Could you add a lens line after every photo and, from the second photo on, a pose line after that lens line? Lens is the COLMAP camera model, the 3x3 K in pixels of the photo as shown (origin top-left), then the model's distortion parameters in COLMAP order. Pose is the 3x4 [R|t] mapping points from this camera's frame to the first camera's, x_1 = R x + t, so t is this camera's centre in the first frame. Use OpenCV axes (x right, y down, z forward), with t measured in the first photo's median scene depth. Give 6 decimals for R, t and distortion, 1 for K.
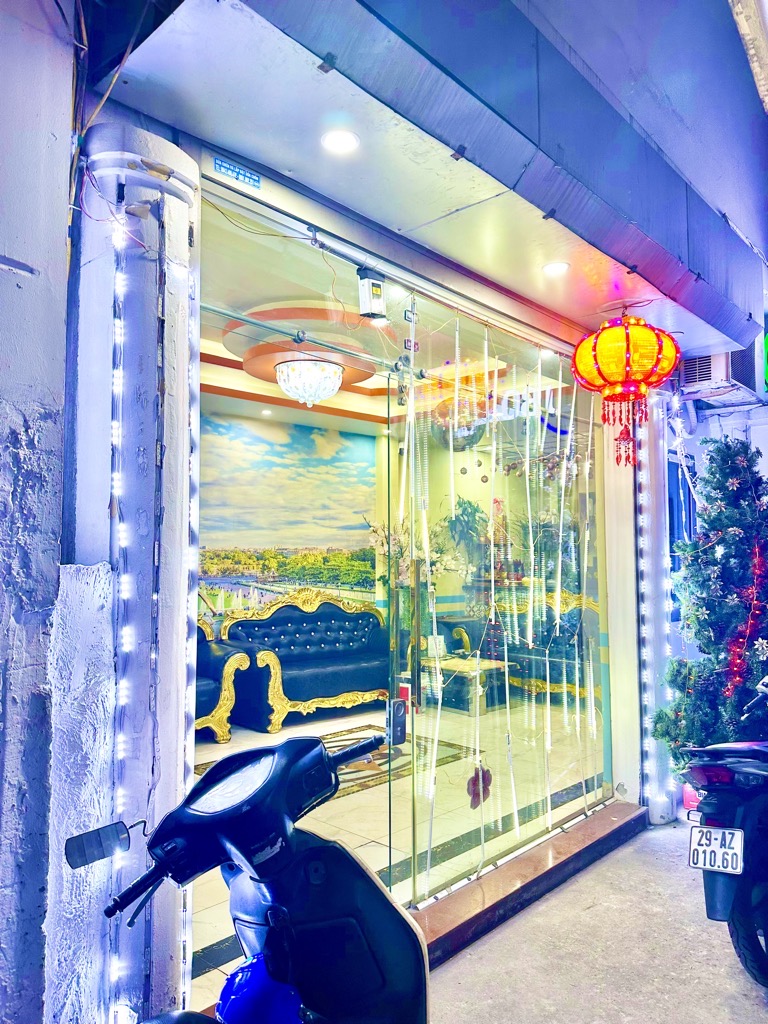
lens RADIAL K [[728.7, 0, 386.4], [0, 728.7, 518.9], [0, 0, 1]] dist [0.069938, -0.005385]
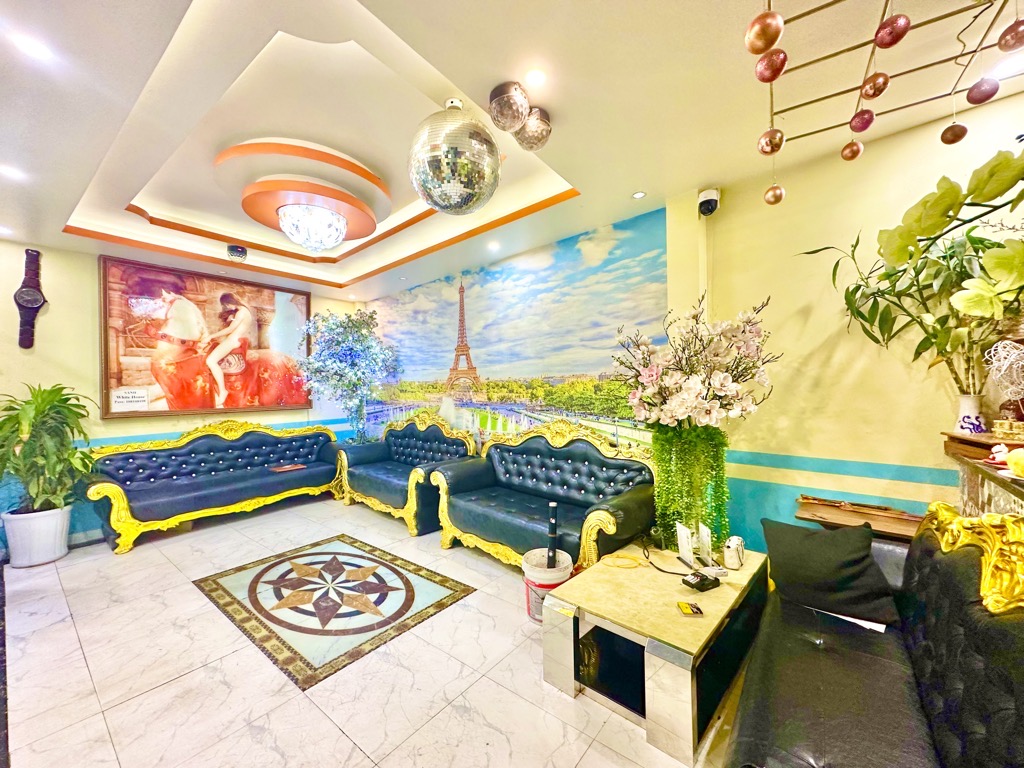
lens RADIAL K [[407.2, 0, 513.2], [0, 407.2, 388.3], [0, 0, 1]] dist [0.001372, -0.000266]
pose [[0.081347, 0.001439, -0.996685, 0.391679], [0.067472, 0.997697, 0.006947, 0.049162], [0.994399, -0.067813, 0.081063, 0.915419]]
